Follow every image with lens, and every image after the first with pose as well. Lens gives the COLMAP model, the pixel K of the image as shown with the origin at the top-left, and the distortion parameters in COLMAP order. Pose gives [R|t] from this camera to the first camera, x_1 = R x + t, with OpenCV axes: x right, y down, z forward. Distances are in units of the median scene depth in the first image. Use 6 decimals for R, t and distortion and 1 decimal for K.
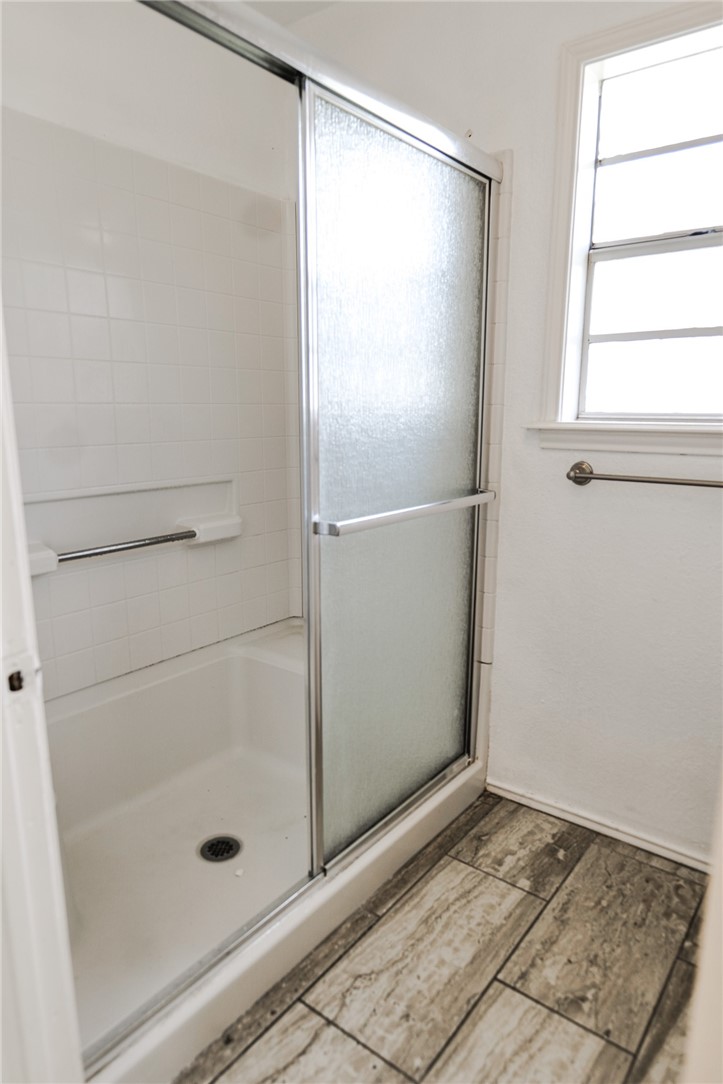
lens RADIAL K [[671.3, 0, 361.5], [0, 671.3, 542.0], [0, 0, 1]] dist [-0.004964, 0.002820]
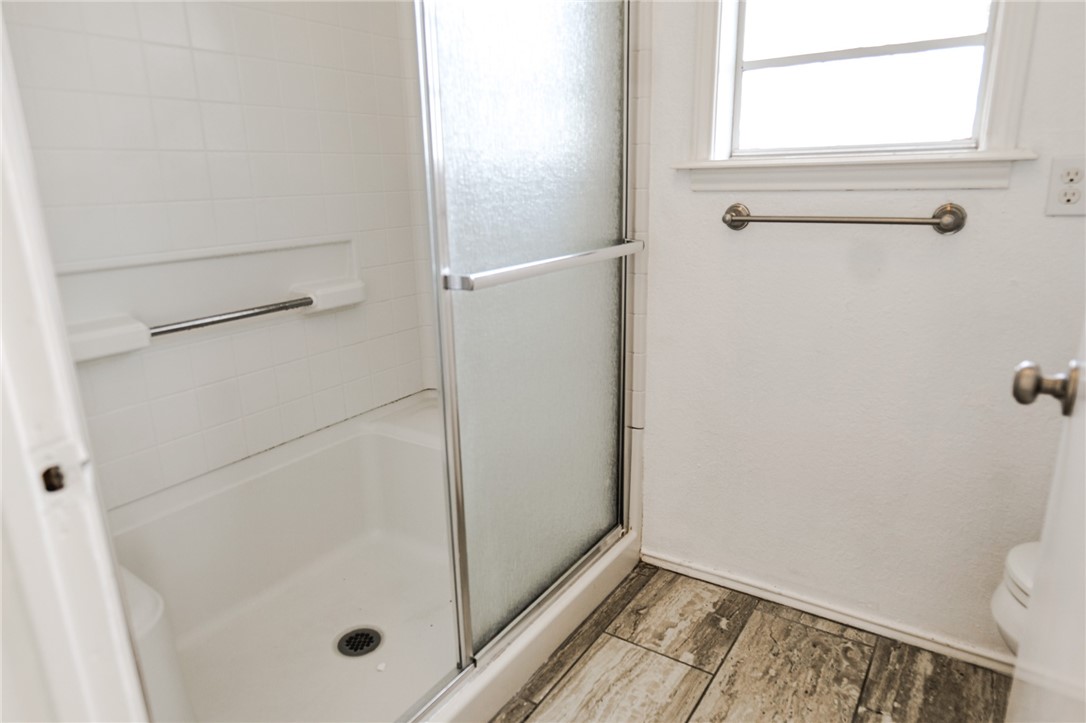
lens RADIAL K [[672.6, 0, 543.0], [0, 672.6, 361.5], [0, 0, 1]] dist [-0.004964, 0.002820]
pose [[0.996873, -0.042748, 0.066462, -0.004722], [0.038024, 0.996766, 0.070789, 0.019692], [-0.069273, -0.068040, 0.995275, 0.098510]]
